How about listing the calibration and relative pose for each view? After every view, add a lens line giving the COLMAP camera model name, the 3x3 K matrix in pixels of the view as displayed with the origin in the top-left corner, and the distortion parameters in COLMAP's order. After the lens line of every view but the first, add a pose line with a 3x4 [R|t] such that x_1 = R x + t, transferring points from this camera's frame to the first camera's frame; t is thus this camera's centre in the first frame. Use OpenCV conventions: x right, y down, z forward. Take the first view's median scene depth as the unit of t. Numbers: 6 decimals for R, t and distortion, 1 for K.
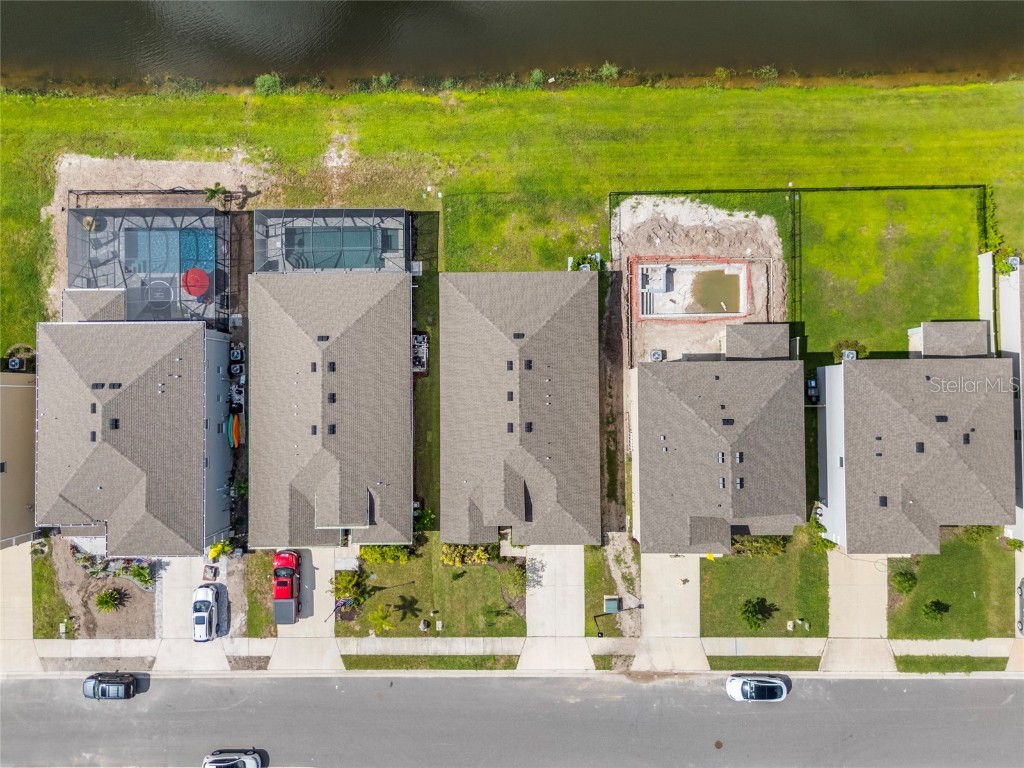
lens RADIAL K [[756.9, 0, 509.7], [0, 756.9, 380.6], [0, 0, 1]] dist [0.069466, -0.070171]
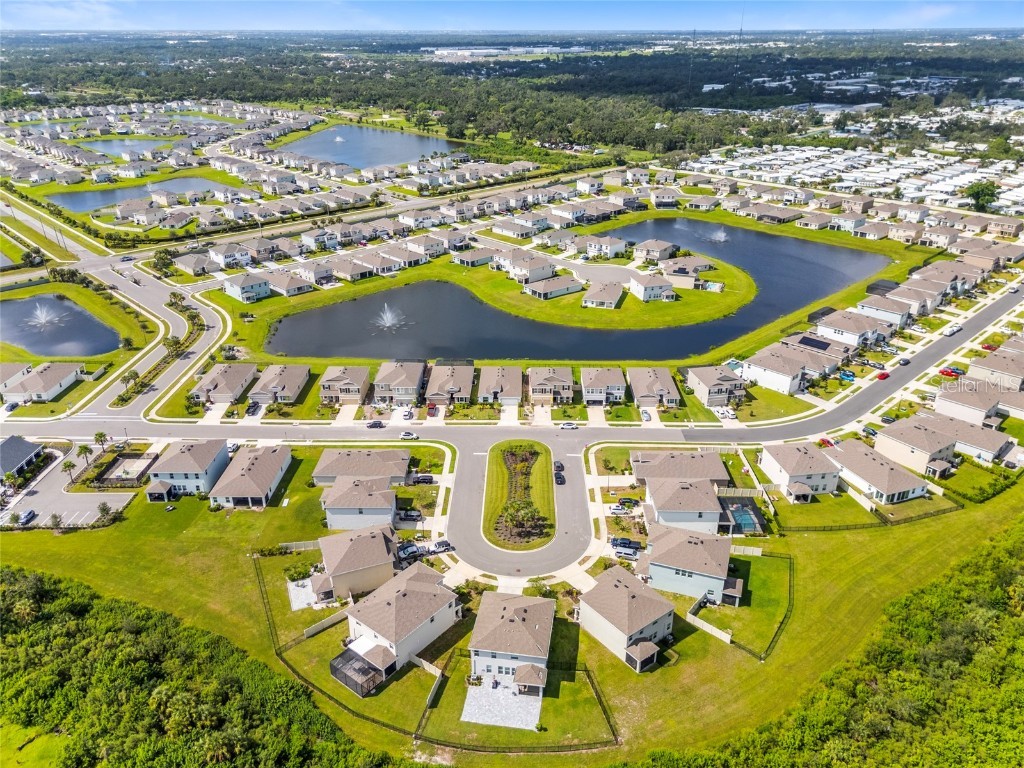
lens RADIAL K [[756.9, 0, 509.7], [0, 756.9, 380.6], [0, 0, 1]] dist [0.069466, -0.070171]
pose [[0.999458, 0.029342, -0.014942, 0.109522], [-0.026371, 0.441549, -0.896849, 3.273359], [-0.019718, 0.896757, 0.442083, -0.643637]]
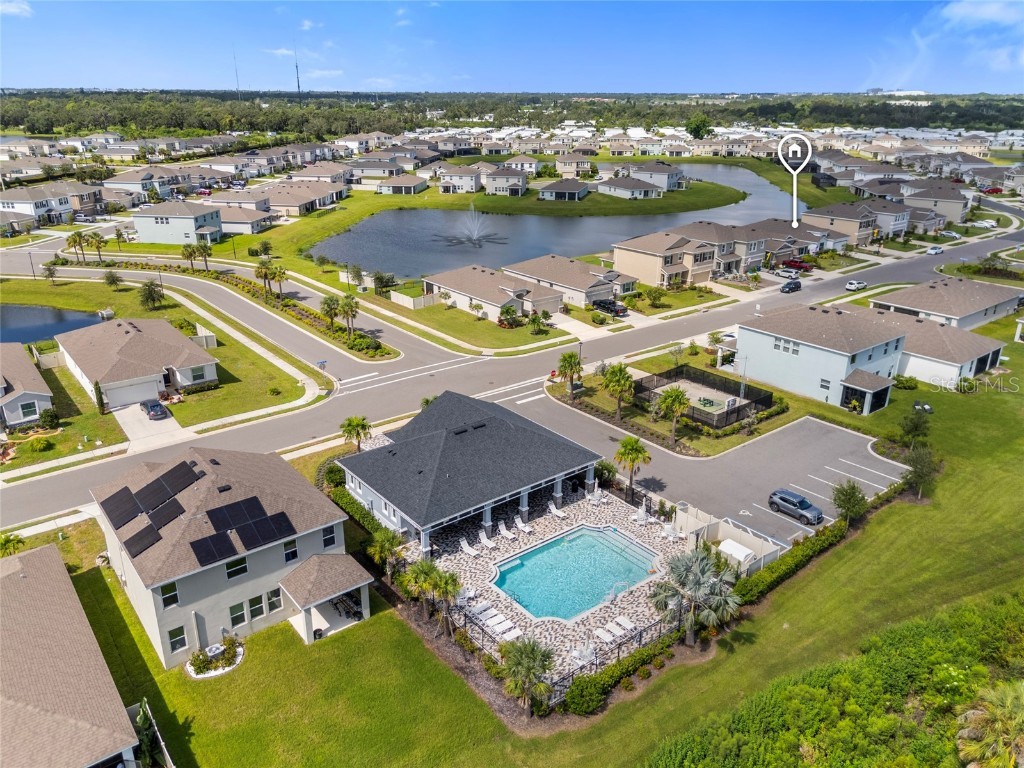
lens RADIAL K [[756.9, 0, 509.7], [0, 756.9, 380.6], [0, 0, 1]] dist [0.069466, -0.070171]
pose [[0.788255, -0.191580, 0.584766, -2.453423], [0.614162, 0.303933, -0.728307, 1.554221], [-0.038201, 0.933232, 0.357237, 0.518594]]
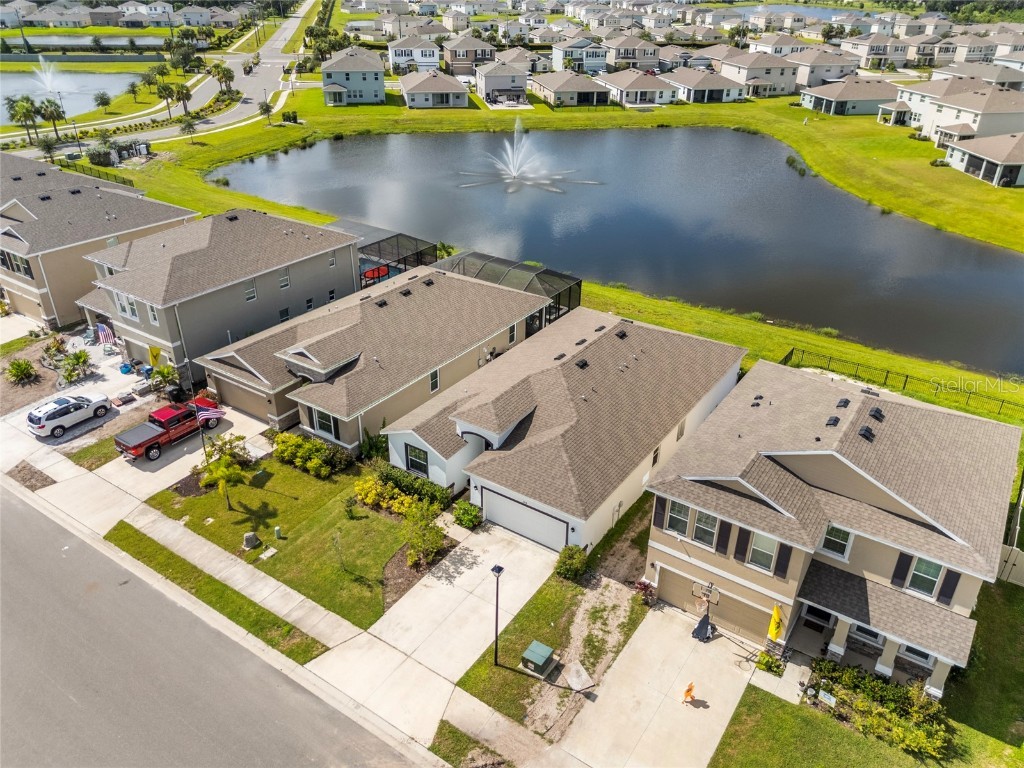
lens RADIAL K [[756.9, 0, 509.7], [0, 756.9, 380.6], [0, 0, 1]] dist [0.069466, -0.070171]
pose [[0.821194, 0.298733, -0.486209, 0.301298], [-0.570380, 0.403523, -0.715427, 0.580644], [-0.017525, 0.864828, 0.501762, 0.594583]]
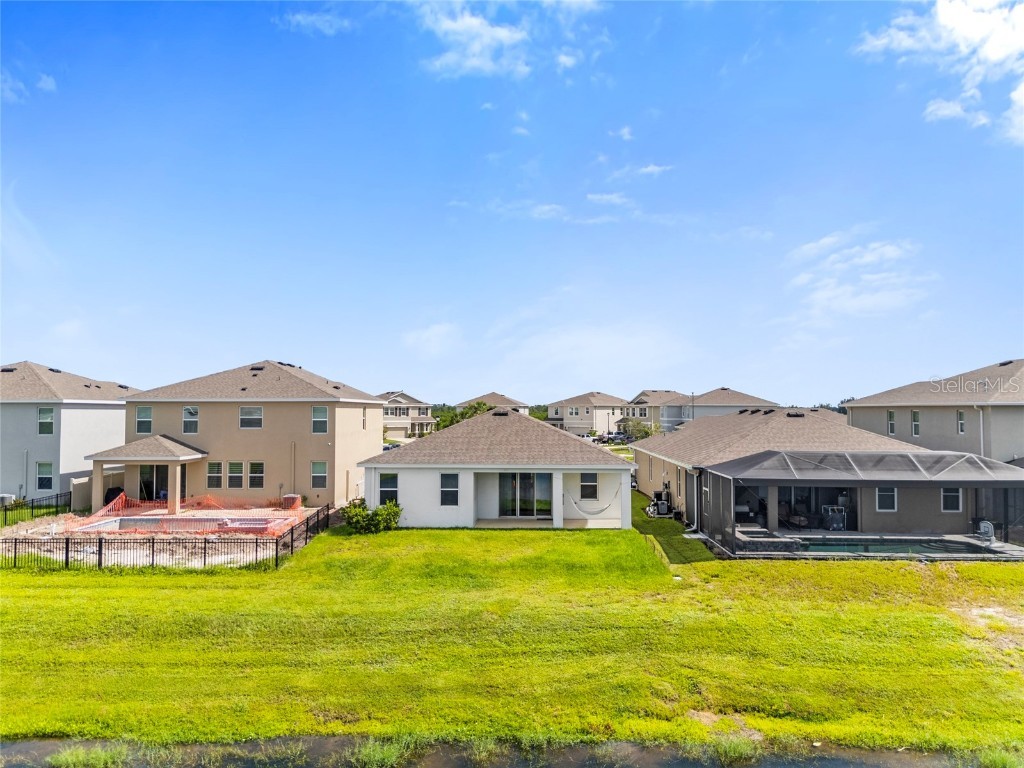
lens RADIAL K [[756.9, 0, 509.7], [0, 756.9, 380.6], [0, 0, 1]] dist [0.069466, -0.070171]
pose [[-0.999331, 0.022192, 0.029059, -0.015311], [0.030326, 0.059110, 0.997791, -0.680518], [0.020425, 0.998005, -0.059744, 0.933281]]
